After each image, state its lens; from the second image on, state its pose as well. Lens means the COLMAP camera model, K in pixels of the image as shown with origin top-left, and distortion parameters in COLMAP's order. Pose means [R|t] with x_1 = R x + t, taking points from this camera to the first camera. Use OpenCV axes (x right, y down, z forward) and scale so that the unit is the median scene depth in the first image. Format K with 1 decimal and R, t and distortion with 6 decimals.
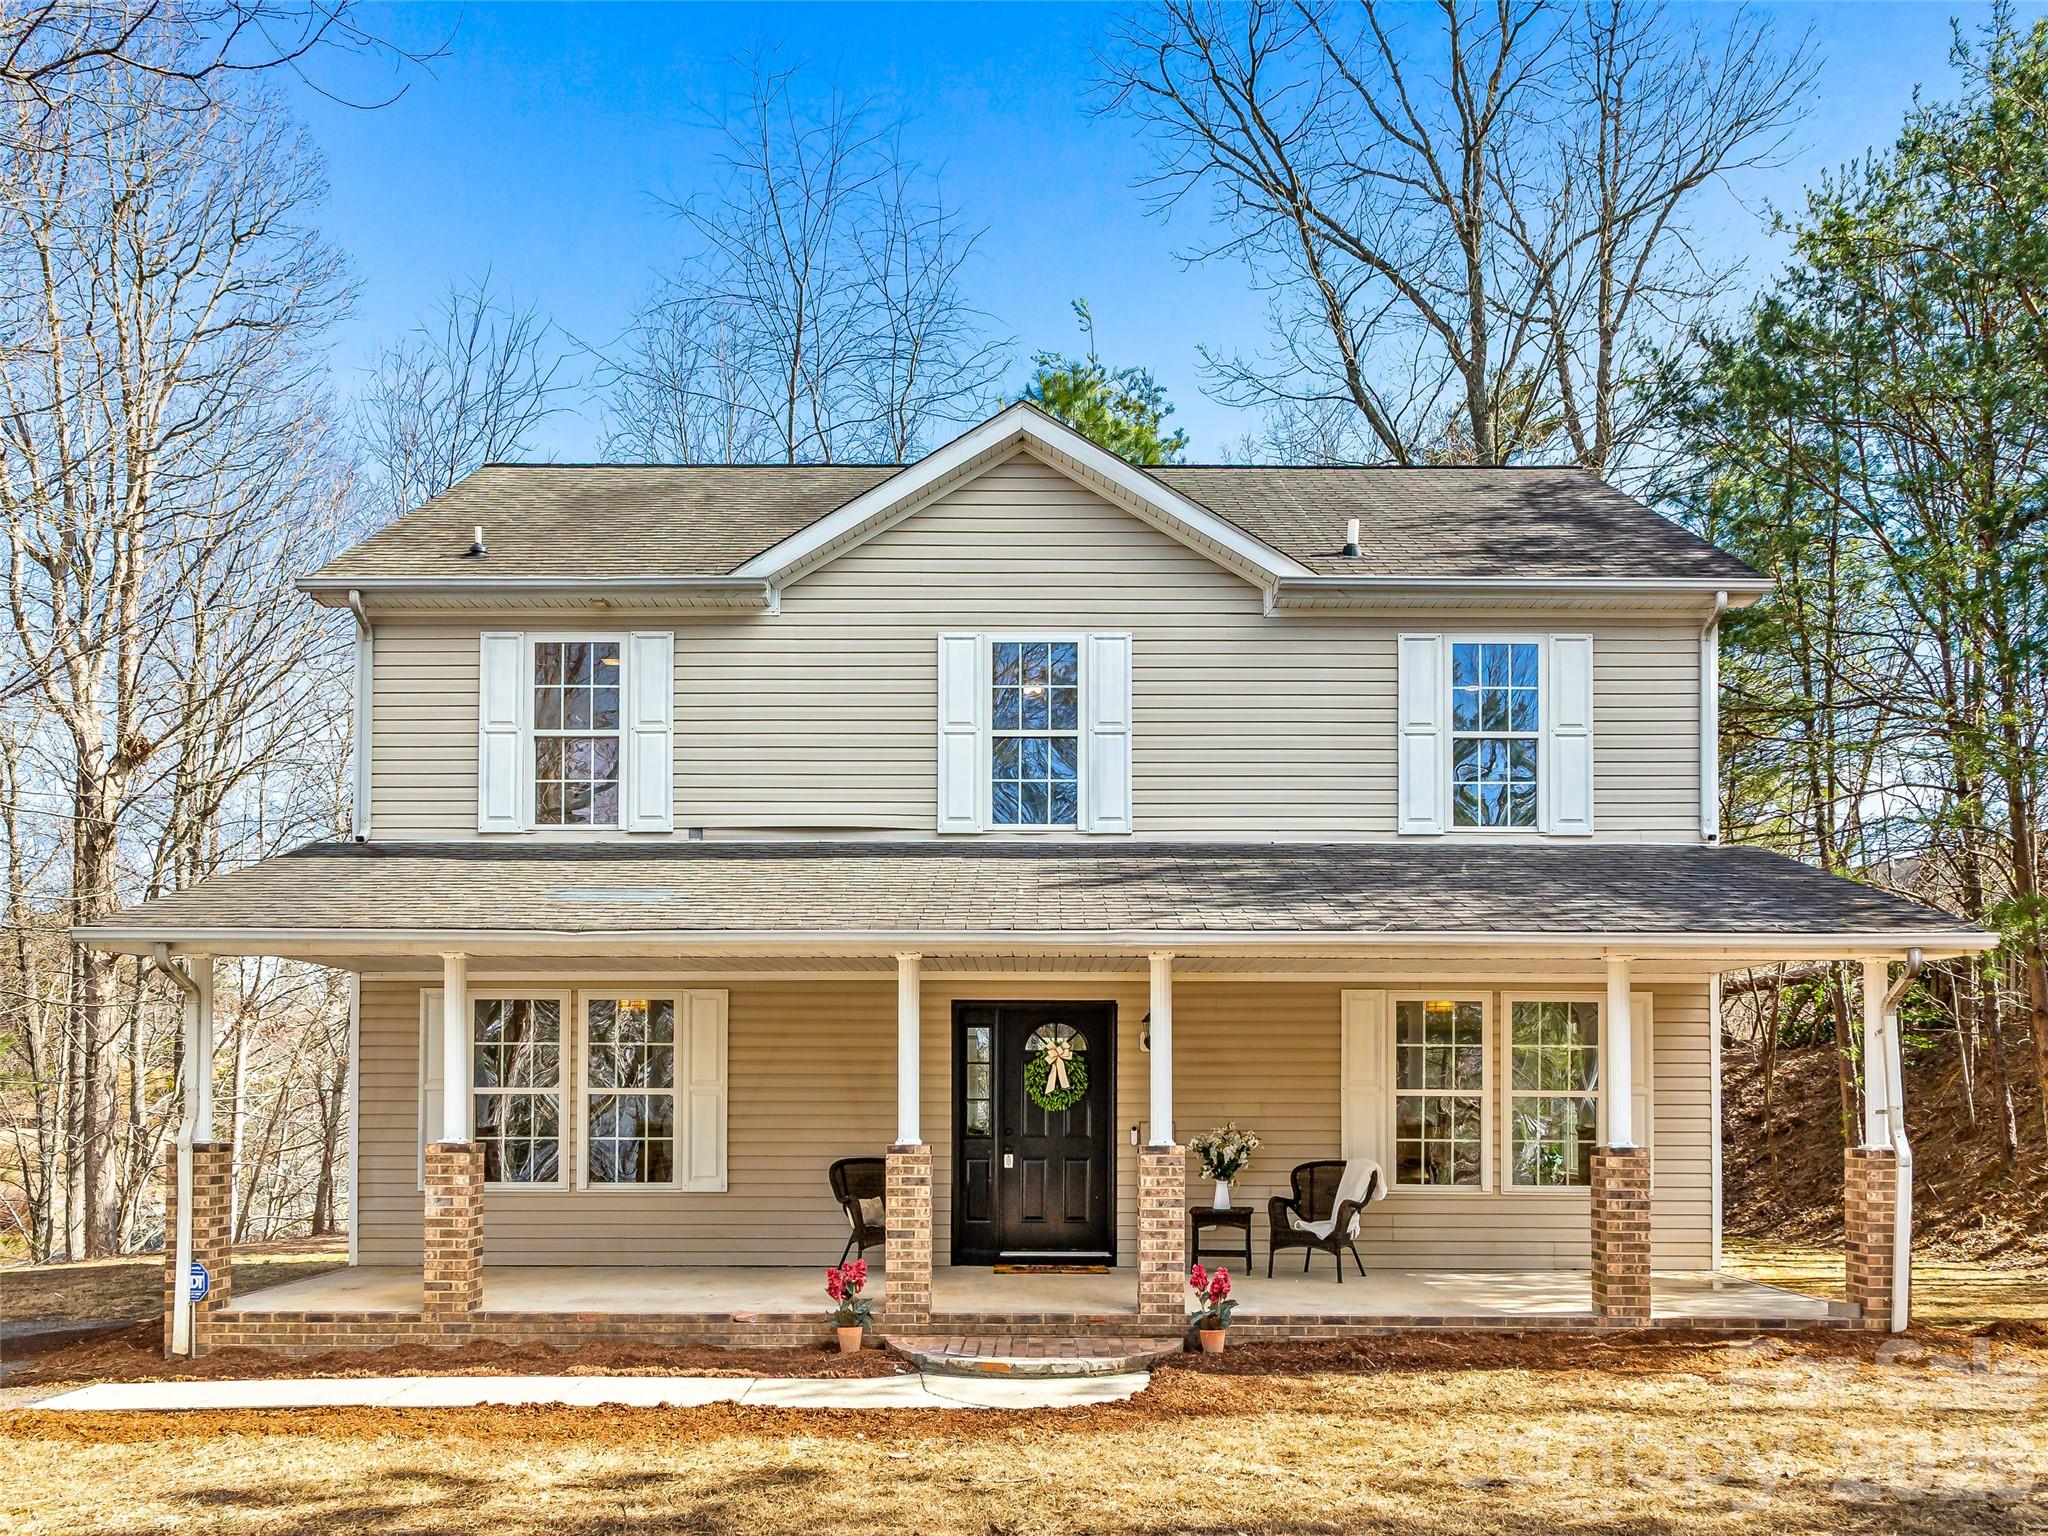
lens RADIAL K [[1704.3, 0, 1006.3], [0, 1704.3, 958.3], [0, 0, 1]] dist [0.002970, 0.005978]
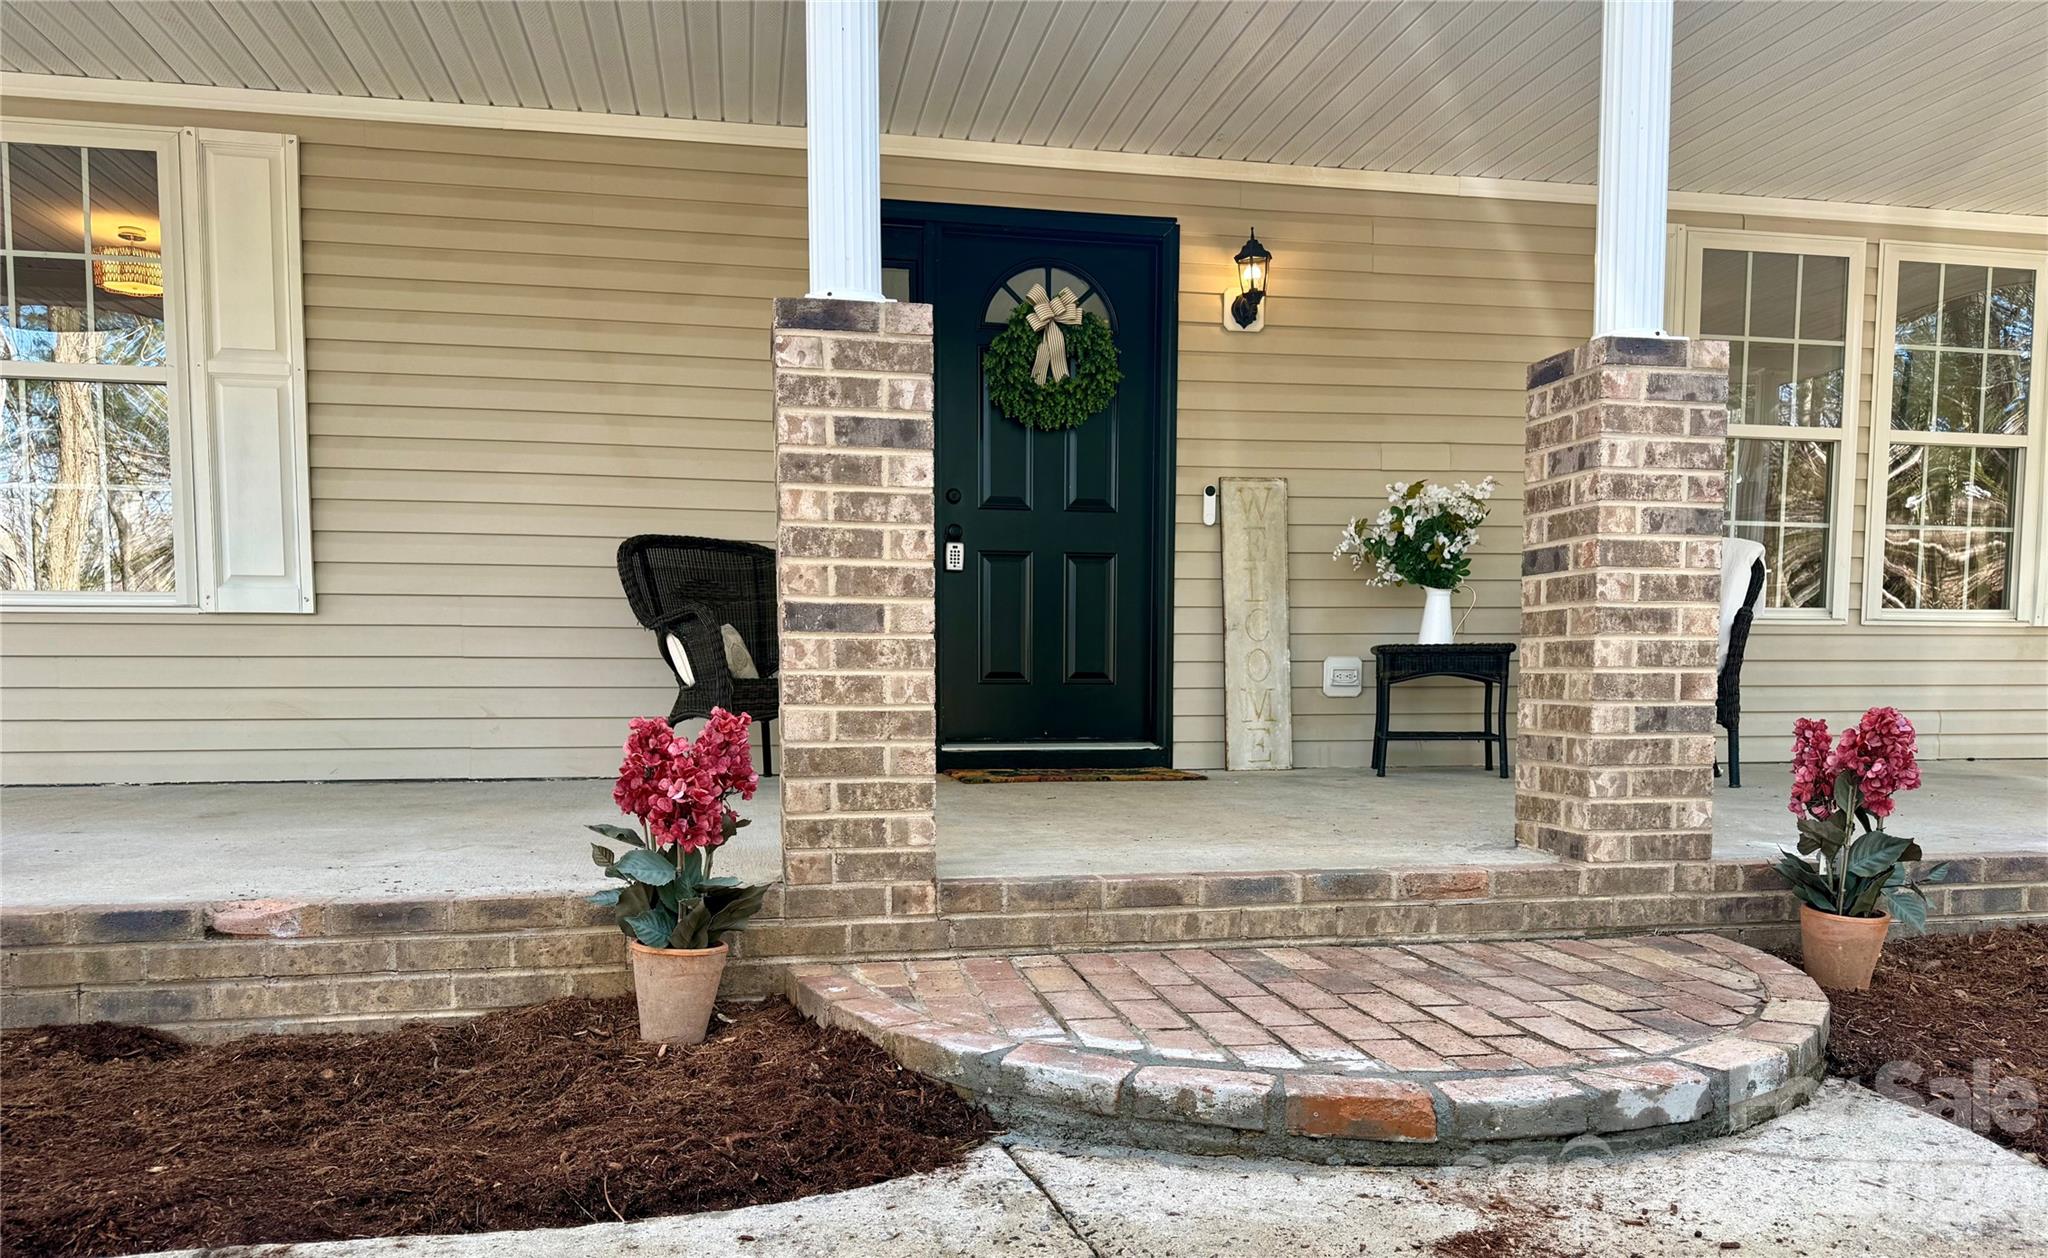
lens RADIAL K [[1505.2, 0, 1035.9], [0, 1505.2, 774.4], [0, 0, 1]] dist [0.049140, -0.074343]
pose [[0.979081, -0.016714, 0.202785, -0.062334], [-0.013729, 0.988922, 0.147797, 0.116053], [-0.203009, -0.147490, 0.968005, 0.573762]]
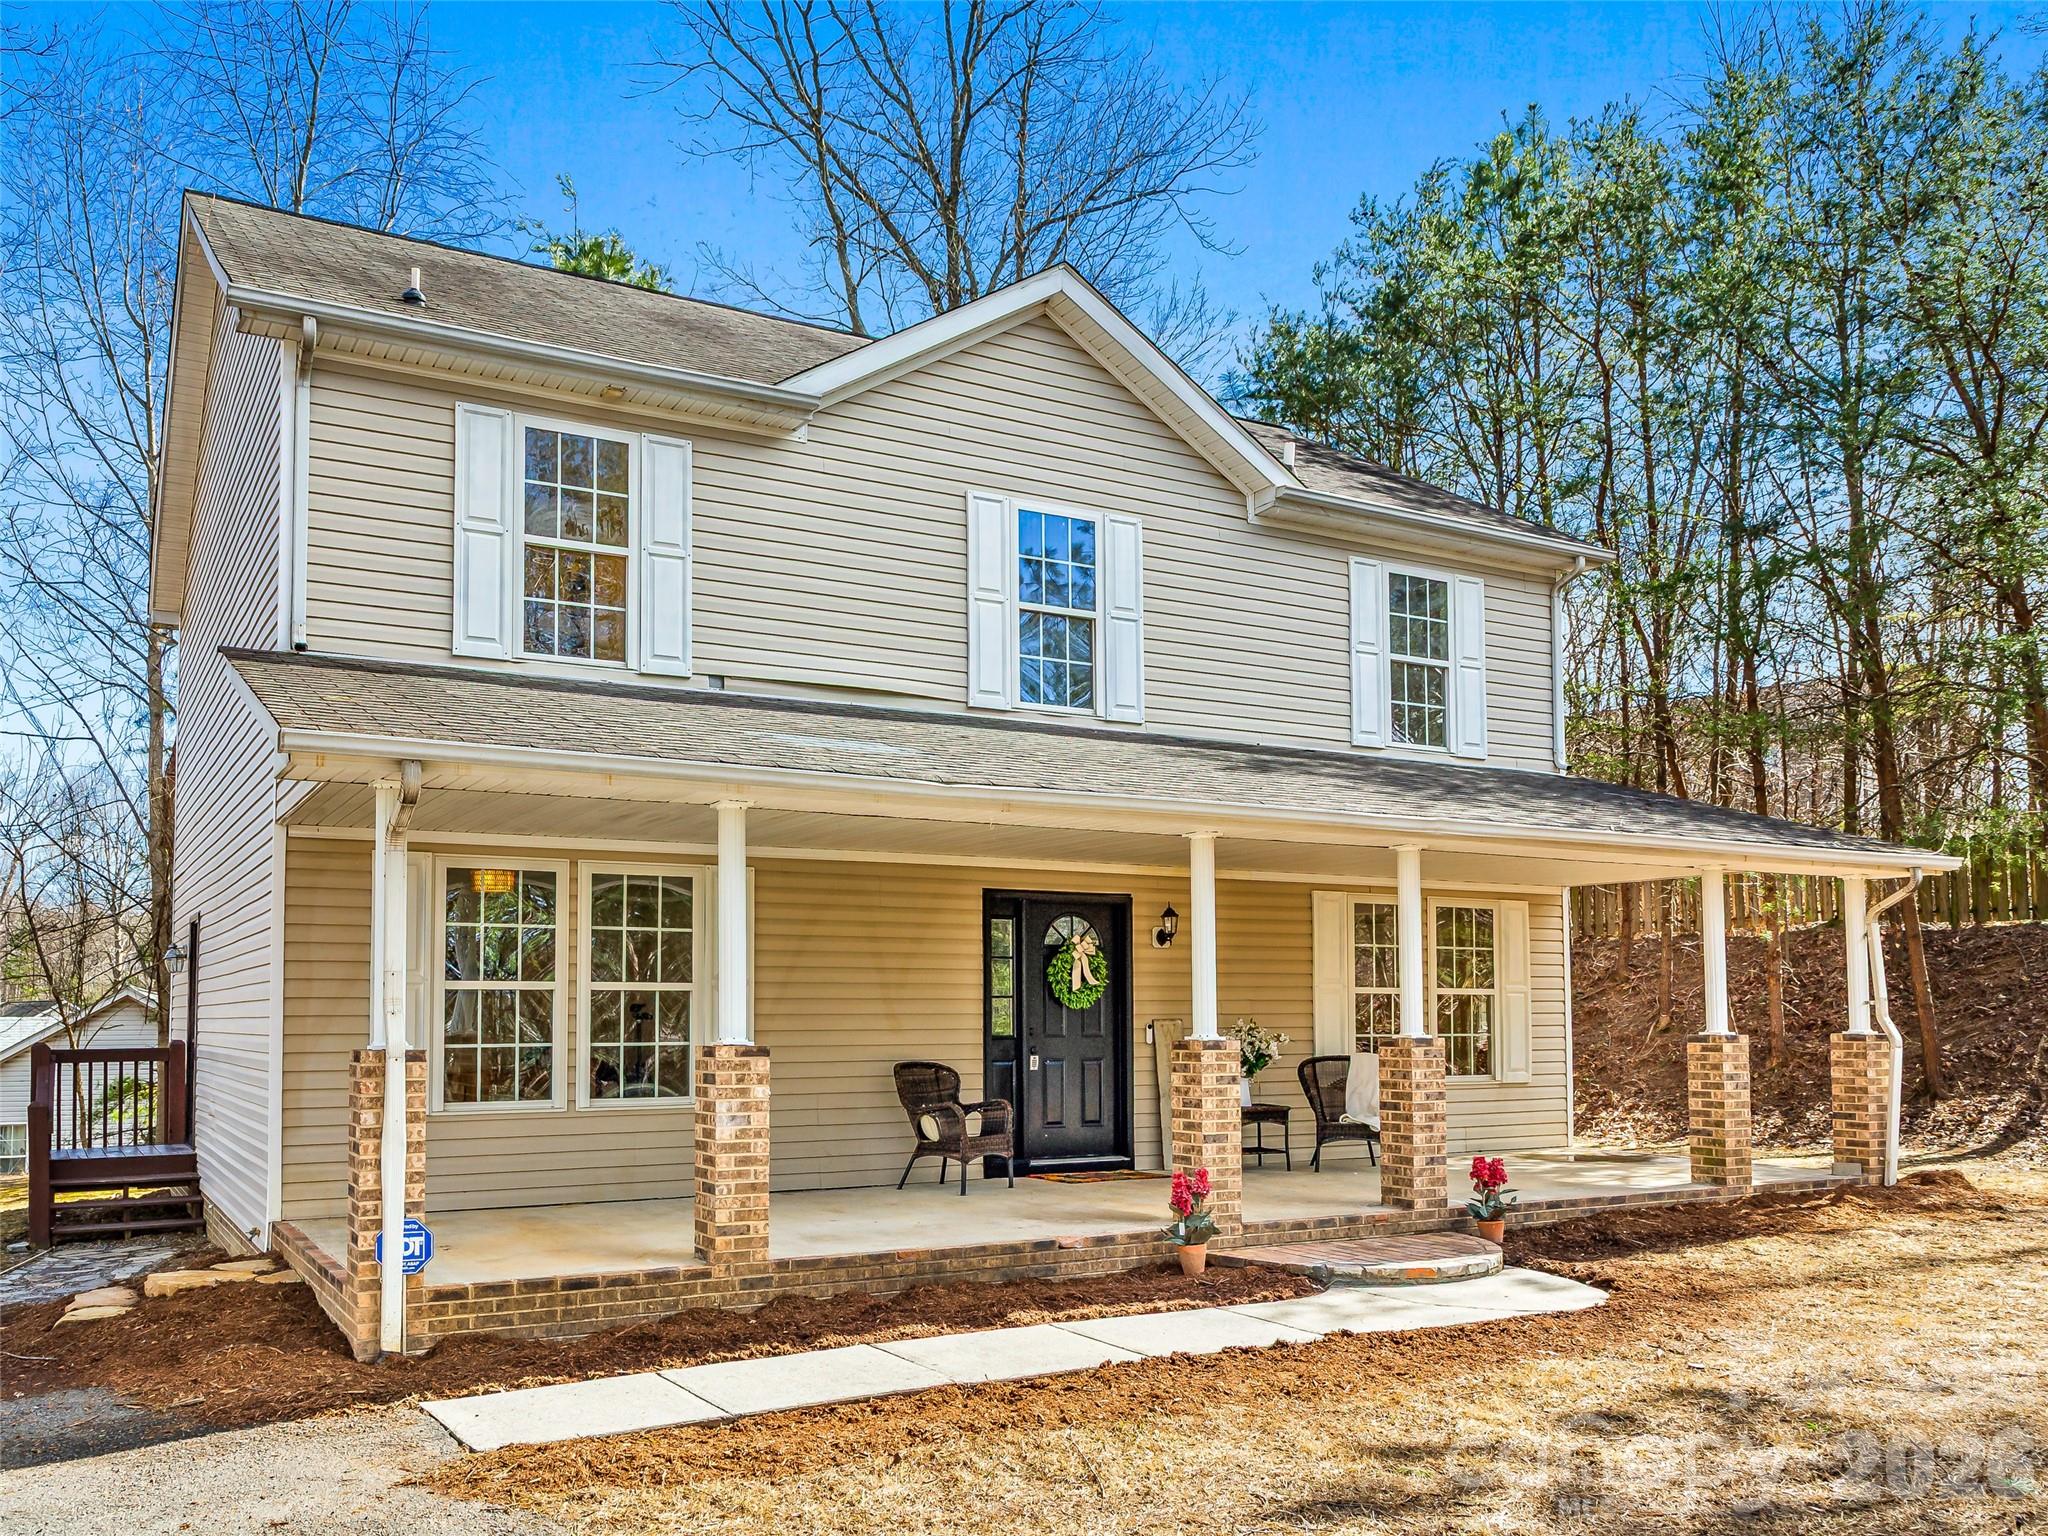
lens RADIAL K [[1652.3, 0, 961.0], [0, 1652.3, 846.7], [0, 0, 1]] dist [0.001444, -0.003747]
pose [[0.872442, 0.045257, 0.486617, -0.476880], [-0.035341, 0.998939, -0.029543, 0.028736], [-0.487438, 0.008577, 0.873116, 0.227535]]
